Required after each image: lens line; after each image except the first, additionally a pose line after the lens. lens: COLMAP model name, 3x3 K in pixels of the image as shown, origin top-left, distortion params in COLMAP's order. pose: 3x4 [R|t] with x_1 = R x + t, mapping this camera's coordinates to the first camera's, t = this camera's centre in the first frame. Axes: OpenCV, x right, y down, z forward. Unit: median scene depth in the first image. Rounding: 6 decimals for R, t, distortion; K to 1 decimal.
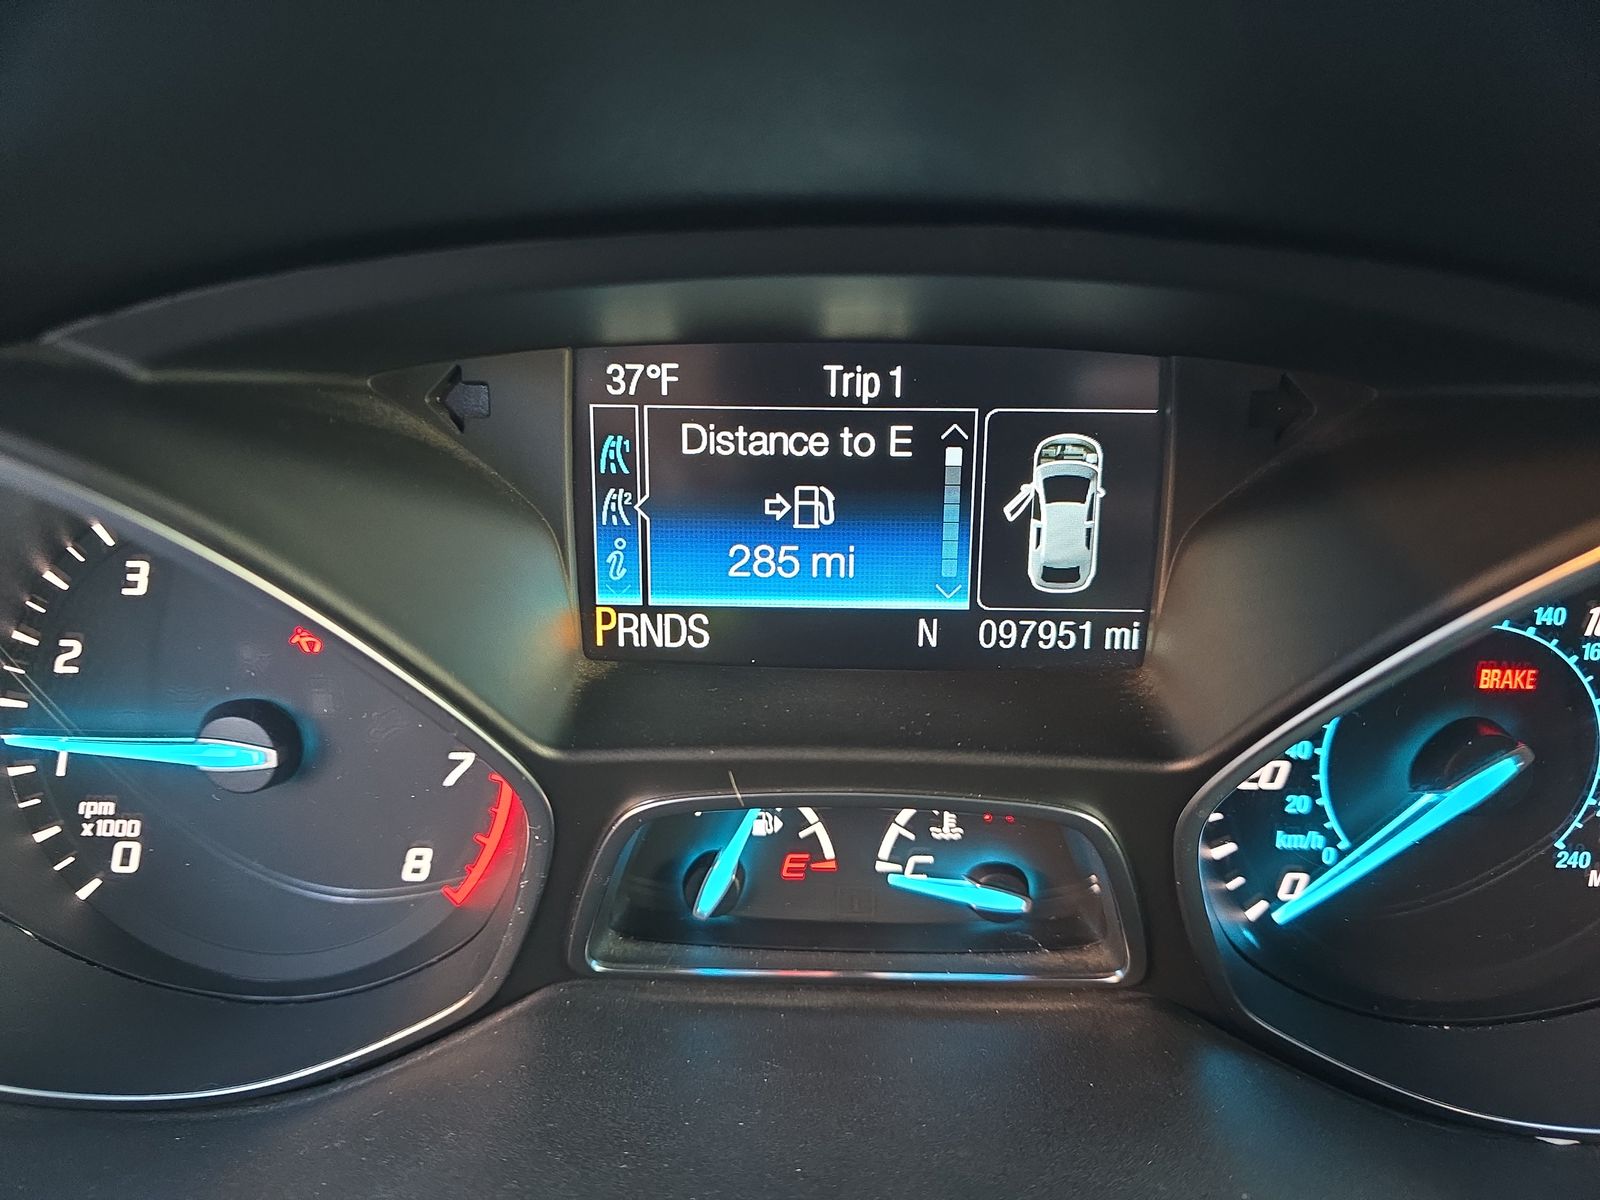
lens RADIAL K [[1086.3, 0, 798.7], [0, 1086.3, 623.4], [0, 0, 1]] dist [-0.009486, -0.004186]
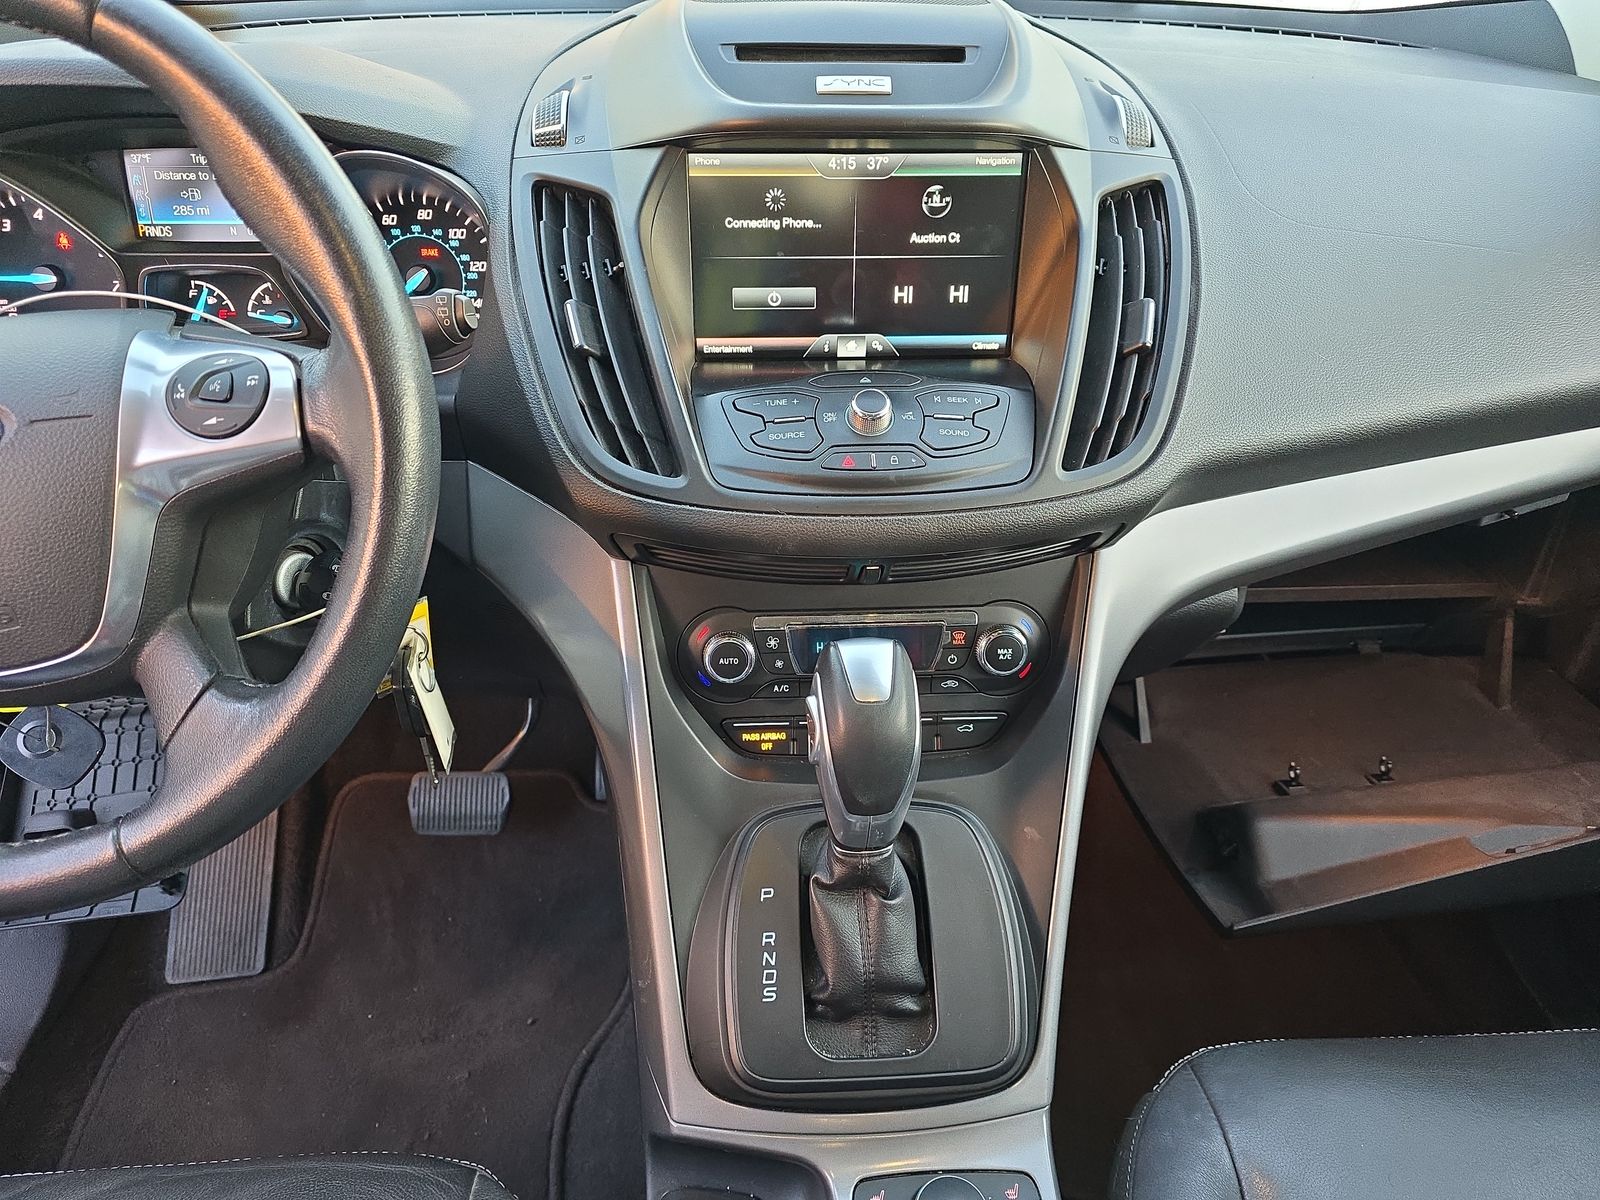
lens RADIAL K [[1063.5, 0, 807.9], [0, 1063.5, 621.2], [0, 0, 1]] dist [0.077356, -0.071034]
pose [[0.997185, -0.038335, 0.064445, 1.761698], [0.031121, 0.993506, 0.109443, 0.975199], [-0.068222, -0.107129, 0.991902, -2.899563]]
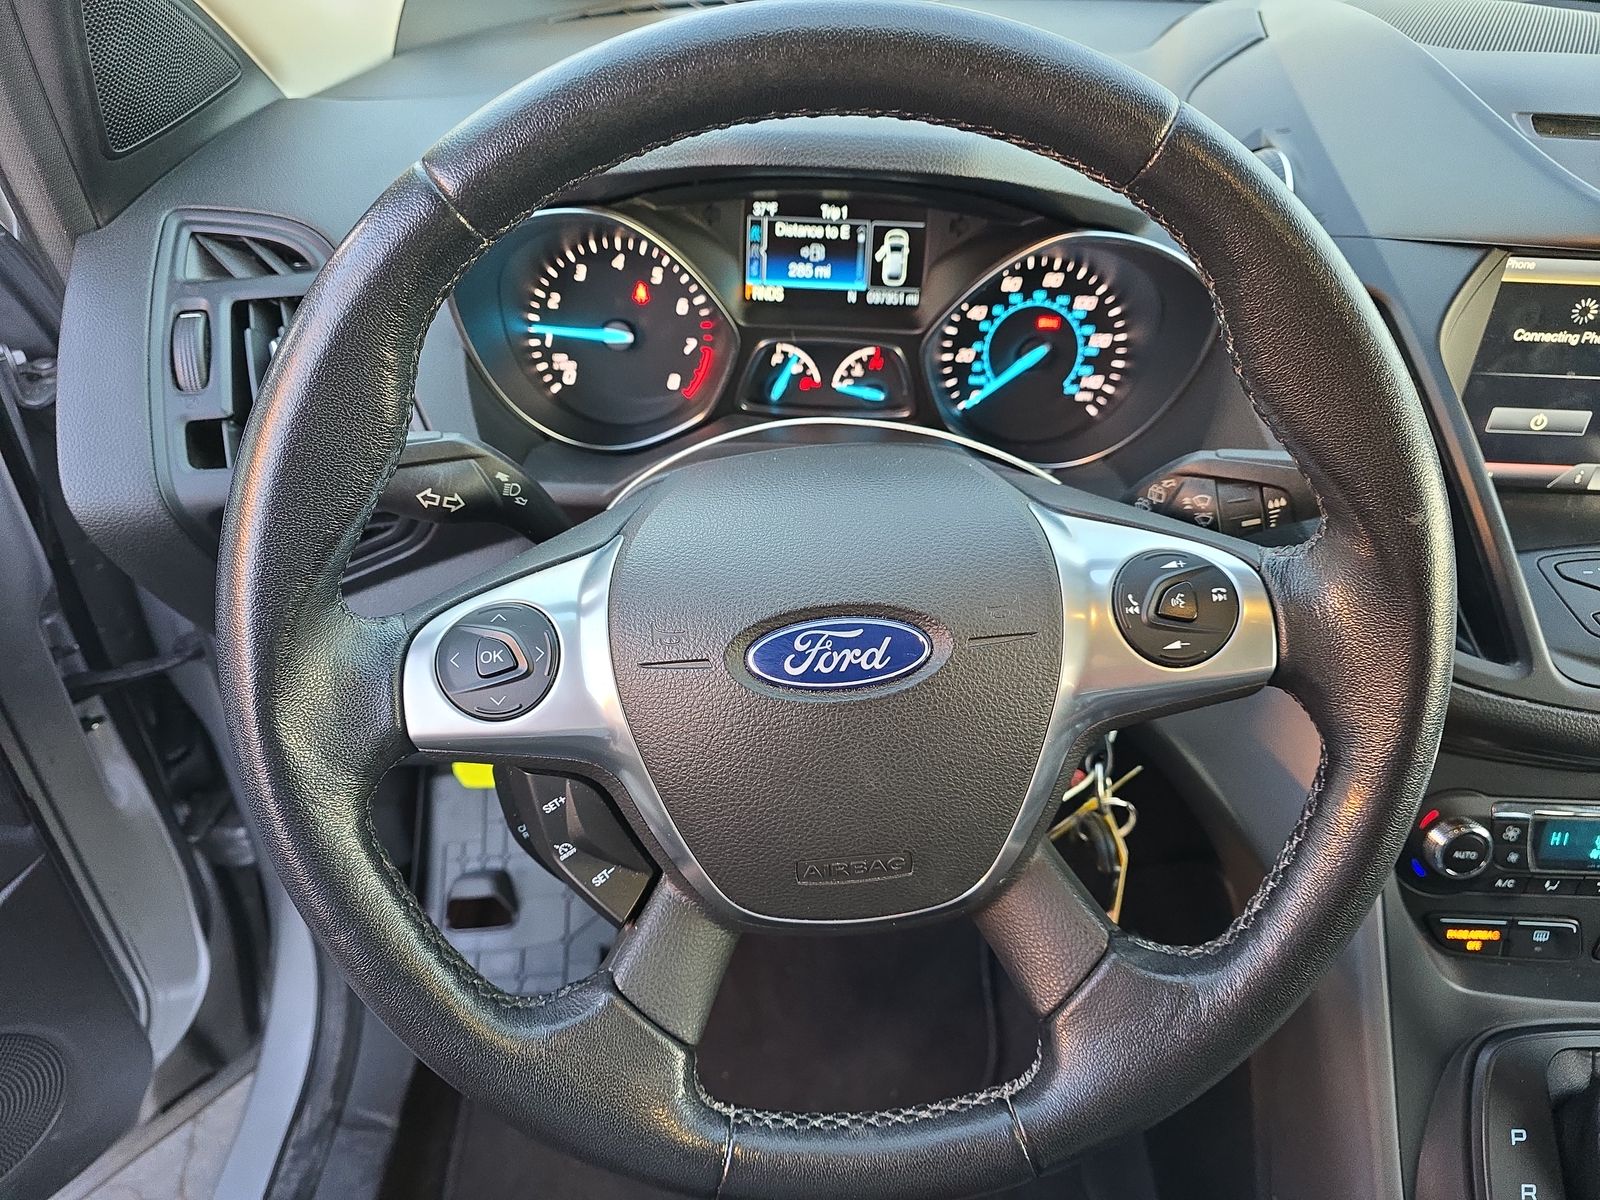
lens RADIAL K [[1080.7, 0, 800.3], [0, 1080.7, 623.7], [0, 0, 1]] dist [0.012486, -0.003696]
pose [[0.998817, 0.015783, 0.045994, -0.160136], [-0.023861, 0.983237, 0.180767, 0.378342], [-0.042370, -0.181650, 0.982450, -2.248556]]
